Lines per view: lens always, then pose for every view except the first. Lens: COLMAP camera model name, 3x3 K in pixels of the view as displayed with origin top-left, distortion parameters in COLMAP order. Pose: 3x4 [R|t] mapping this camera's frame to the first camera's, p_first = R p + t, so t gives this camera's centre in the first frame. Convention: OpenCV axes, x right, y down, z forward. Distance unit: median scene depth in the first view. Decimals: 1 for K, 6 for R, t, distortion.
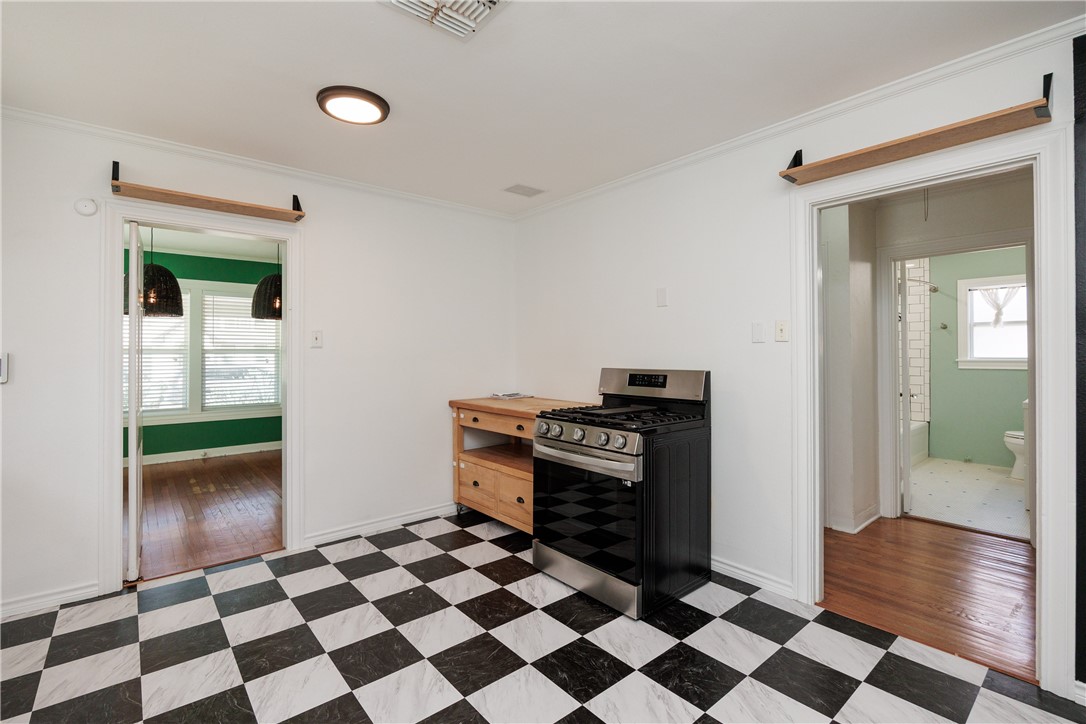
lens RADIAL K [[480.8, 0, 537.6], [0, 480.8, 348.5], [0, 0, 1]] dist [-0.006833, -0.002497]
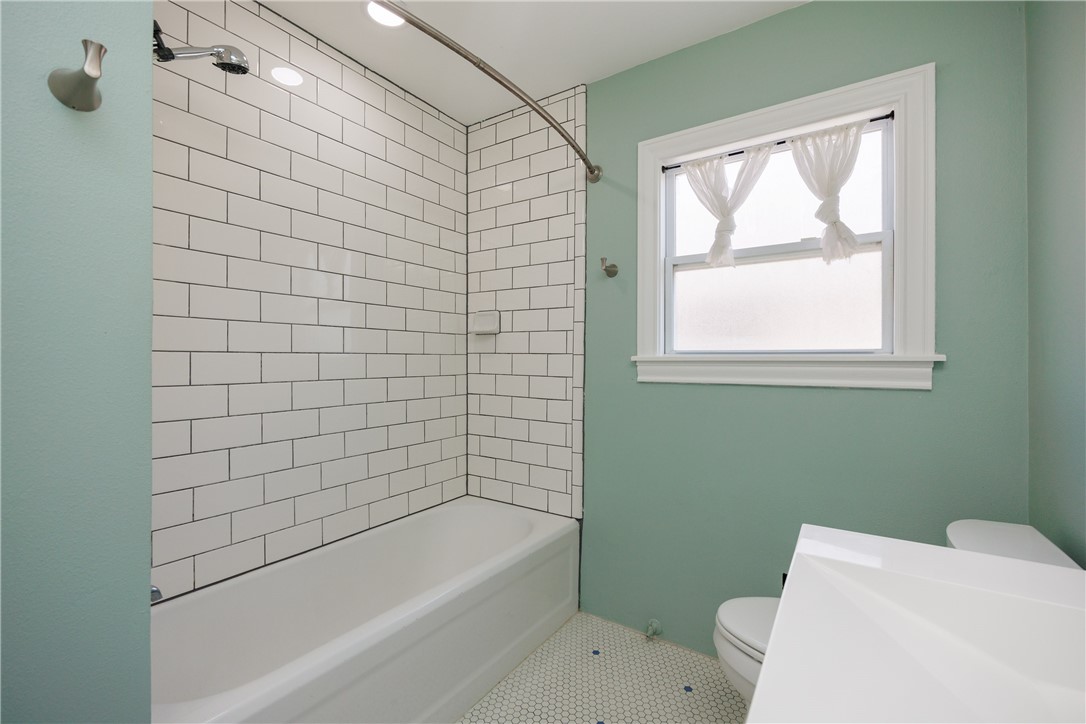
lens RADIAL K [[463.5, 0, 542.9], [0, 463.5, 360.3], [0, 0, 1]] dist [-0.003749, 0.000008]
pose [[0.952098, 0.004977, 0.305753, 0.701633], [-0.007812, 0.999937, 0.008049, 0.023244], [-0.305694, -0.010052, 0.952077, 0.680632]]
